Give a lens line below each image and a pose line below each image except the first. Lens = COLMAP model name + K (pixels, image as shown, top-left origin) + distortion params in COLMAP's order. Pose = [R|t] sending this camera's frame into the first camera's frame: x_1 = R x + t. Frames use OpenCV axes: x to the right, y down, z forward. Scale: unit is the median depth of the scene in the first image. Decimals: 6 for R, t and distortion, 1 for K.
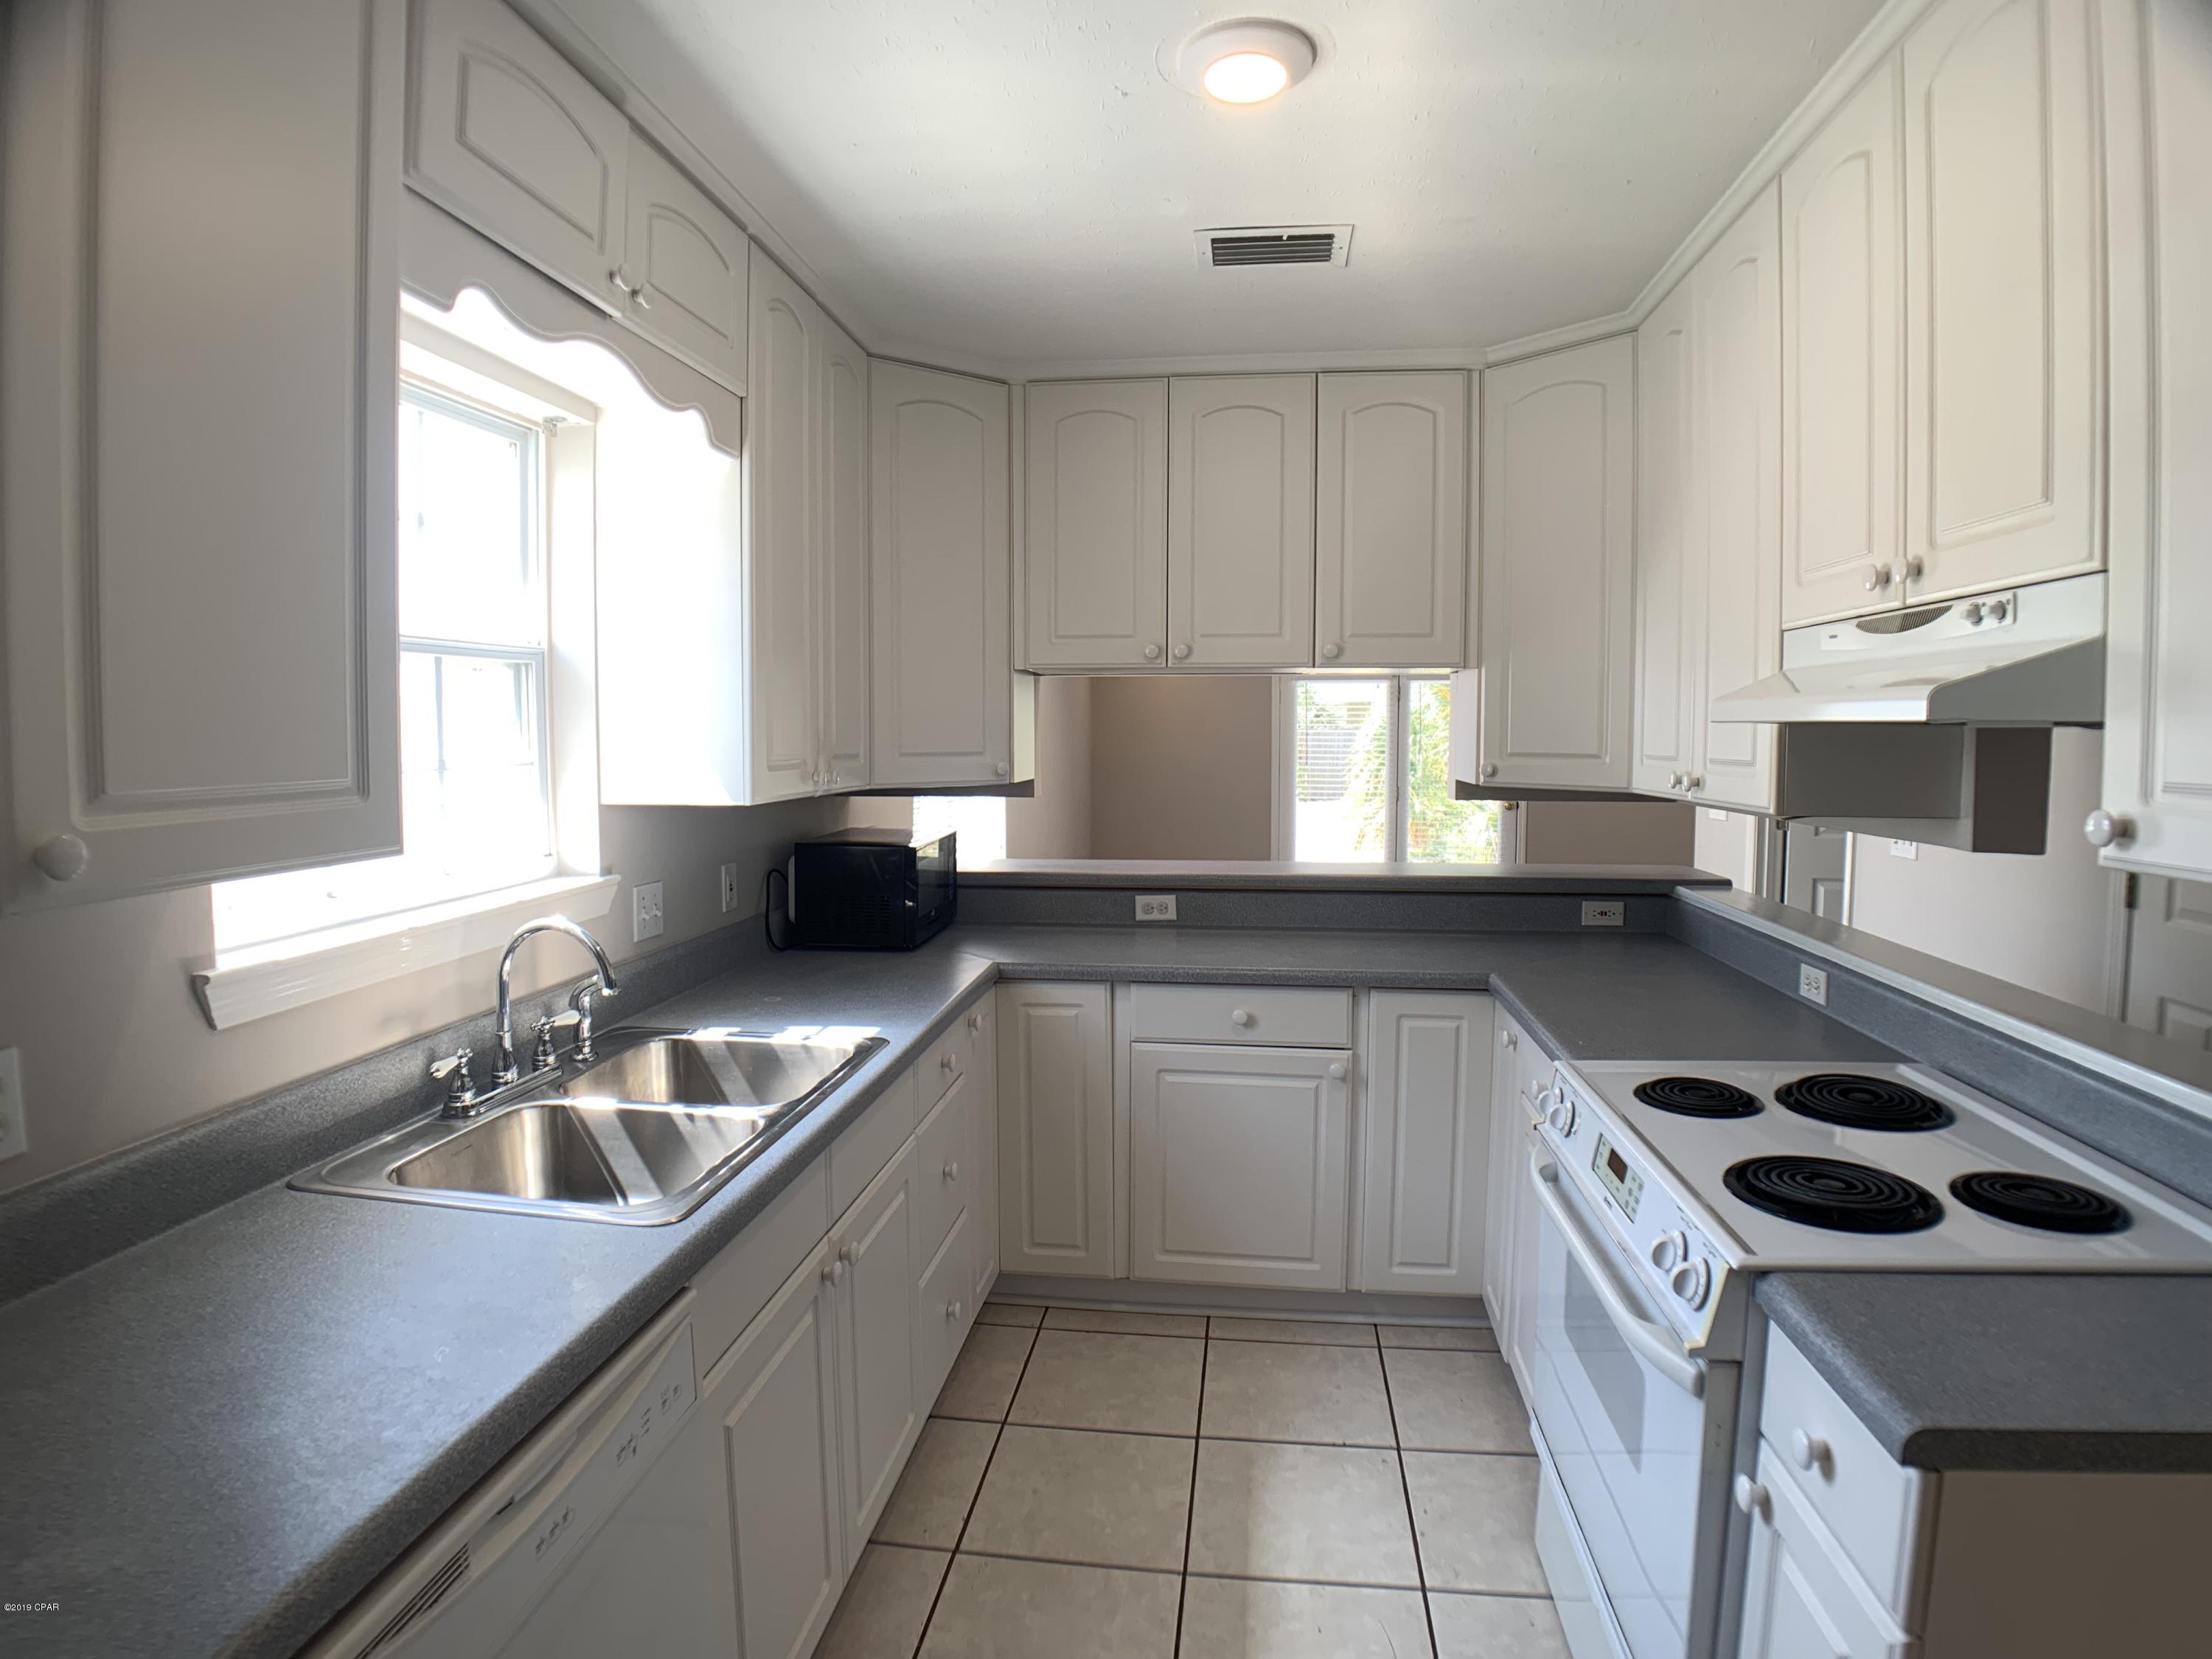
lens RADIAL K [[1177.0, 0, 1109.5], [0, 1177.0, 789.0], [0, 0, 1]] dist [-0.079491, 0.000036]
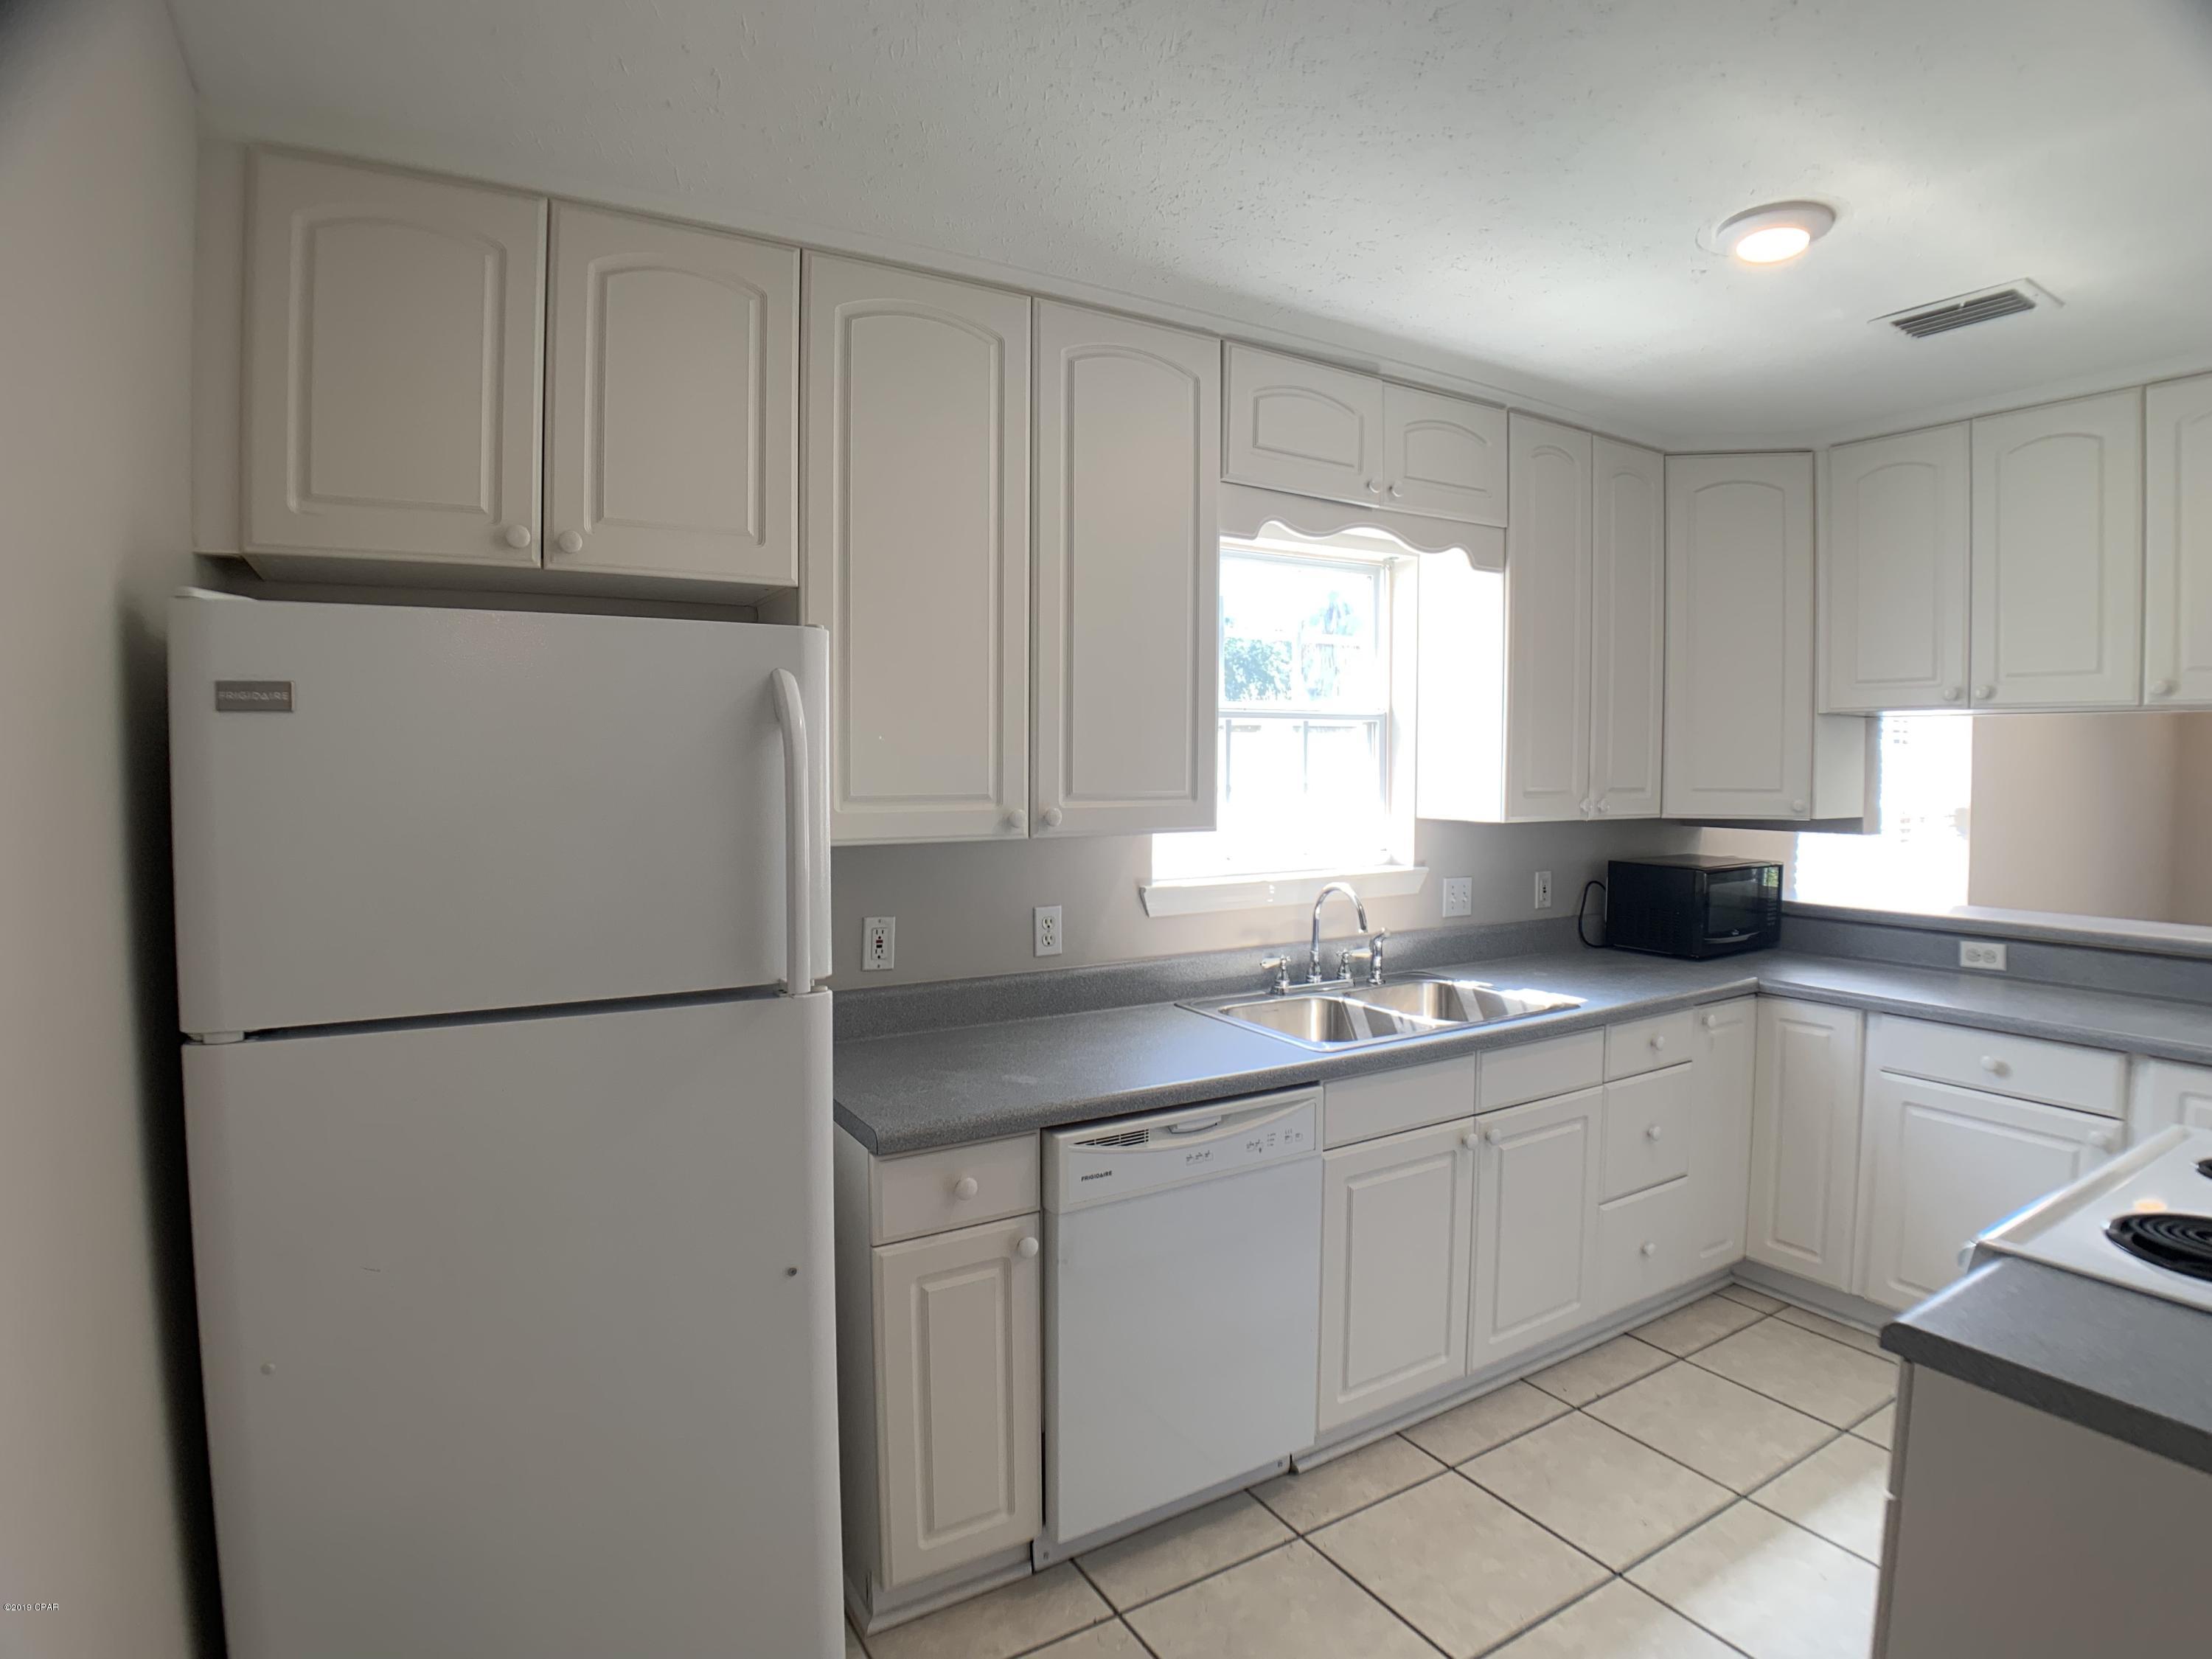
lens RADIAL K [[1177.0, 0, 1109.5], [0, 1177.0, 789.0], [0, 0, 1]] dist [-0.079491, 0.000036]
pose [[0.618765, 0.024694, -0.785188, 0.475738], [-0.046337, 0.998913, -0.005100, 0.002751], [0.784208, 0.039539, 0.619237, -0.214672]]
